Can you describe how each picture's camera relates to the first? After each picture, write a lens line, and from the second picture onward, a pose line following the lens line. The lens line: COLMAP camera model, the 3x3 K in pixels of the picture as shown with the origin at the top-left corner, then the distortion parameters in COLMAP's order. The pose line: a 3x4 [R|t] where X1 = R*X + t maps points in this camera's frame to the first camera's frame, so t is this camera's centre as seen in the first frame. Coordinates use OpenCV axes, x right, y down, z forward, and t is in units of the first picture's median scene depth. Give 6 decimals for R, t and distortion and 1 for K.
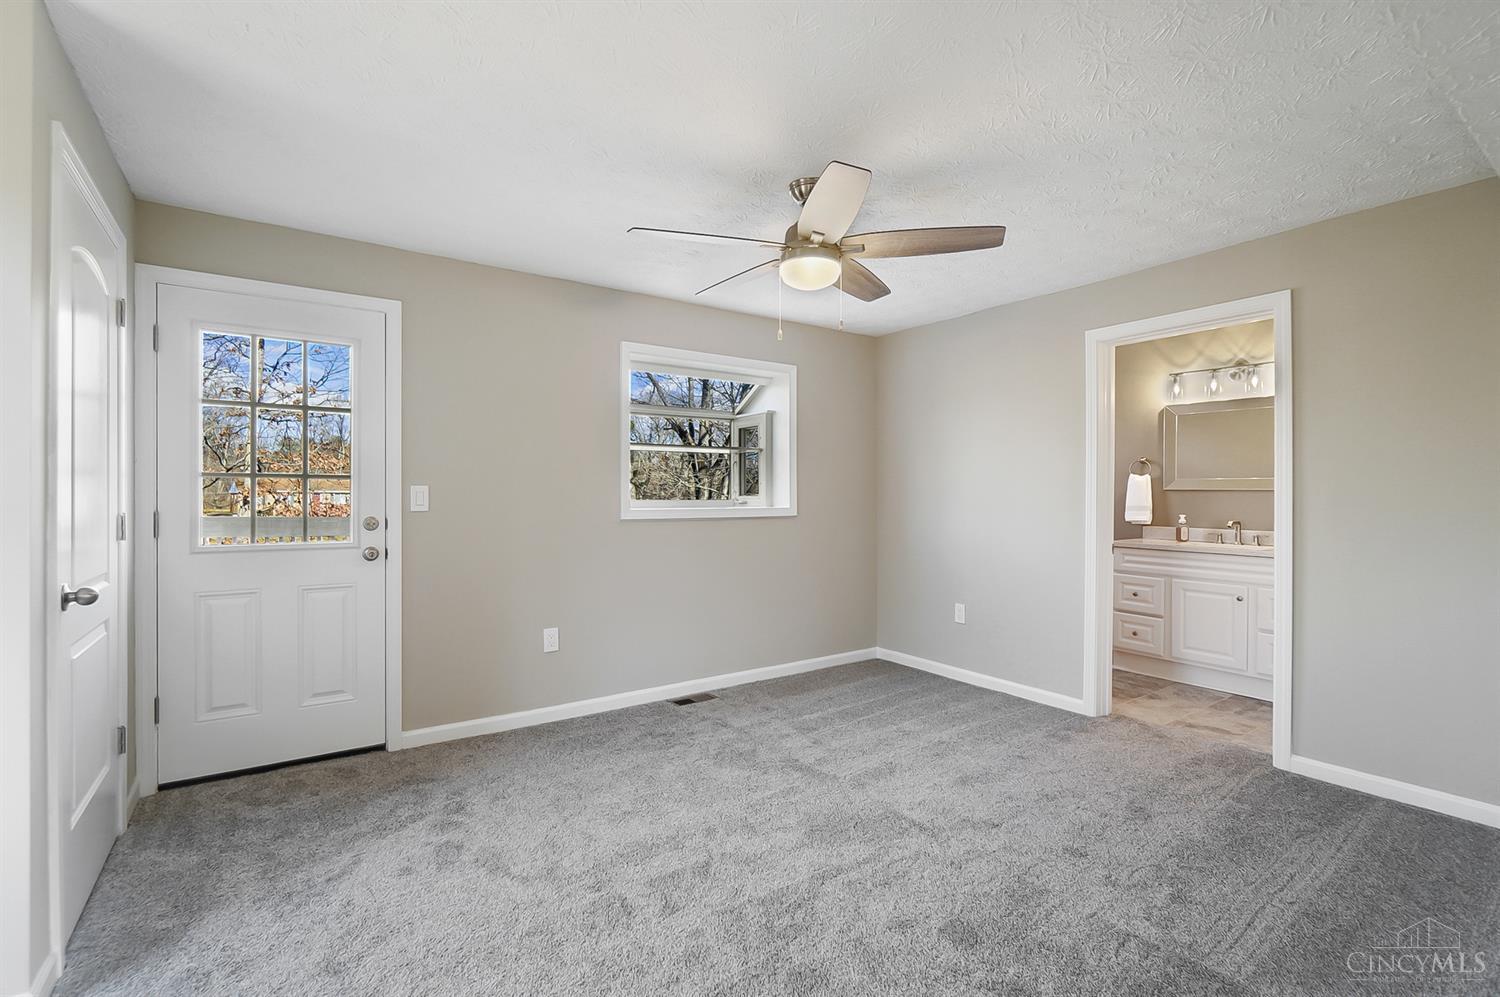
lens RADIAL K [[652.0, 0, 749.7], [0, 652.0, 493.2], [0, 0, 1]] dist [-0.001918, 0.000092]
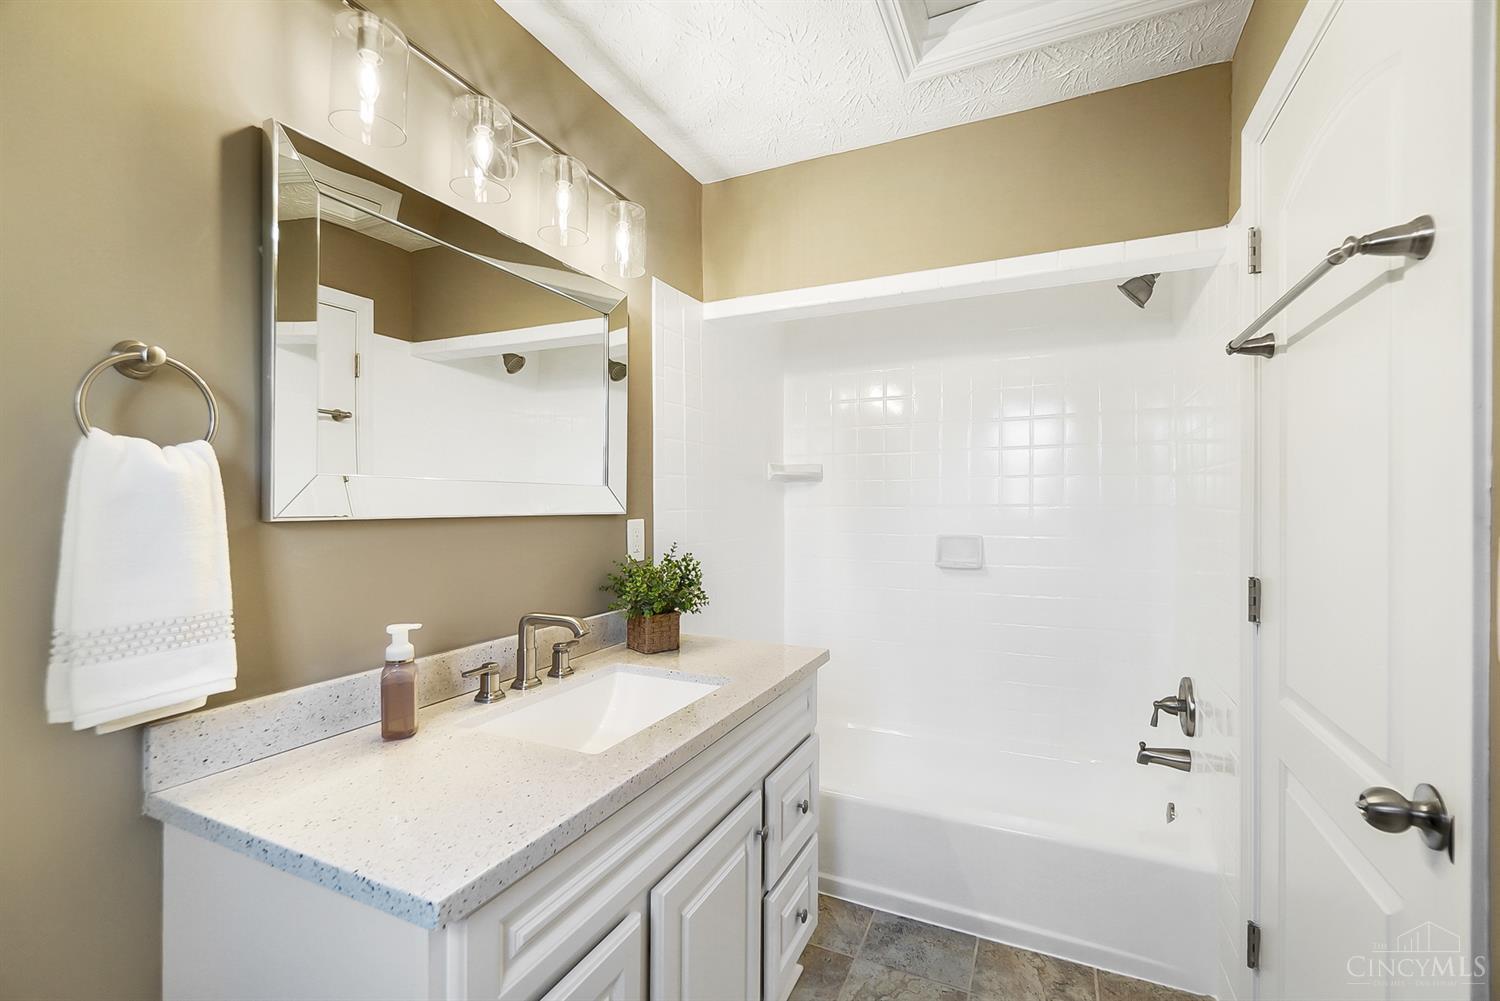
lens RADIAL K [[652.0, 0, 749.3], [0, 652.0, 499.6], [0, 0, 1]] dist [-0.001918, 0.000092]
pose [[-0.483602, -0.003661, 0.875280, 0.371700], [0.001431, 0.999987, 0.004973, -0.012876], [-0.875287, 0.003658, -0.483590, 0.951833]]
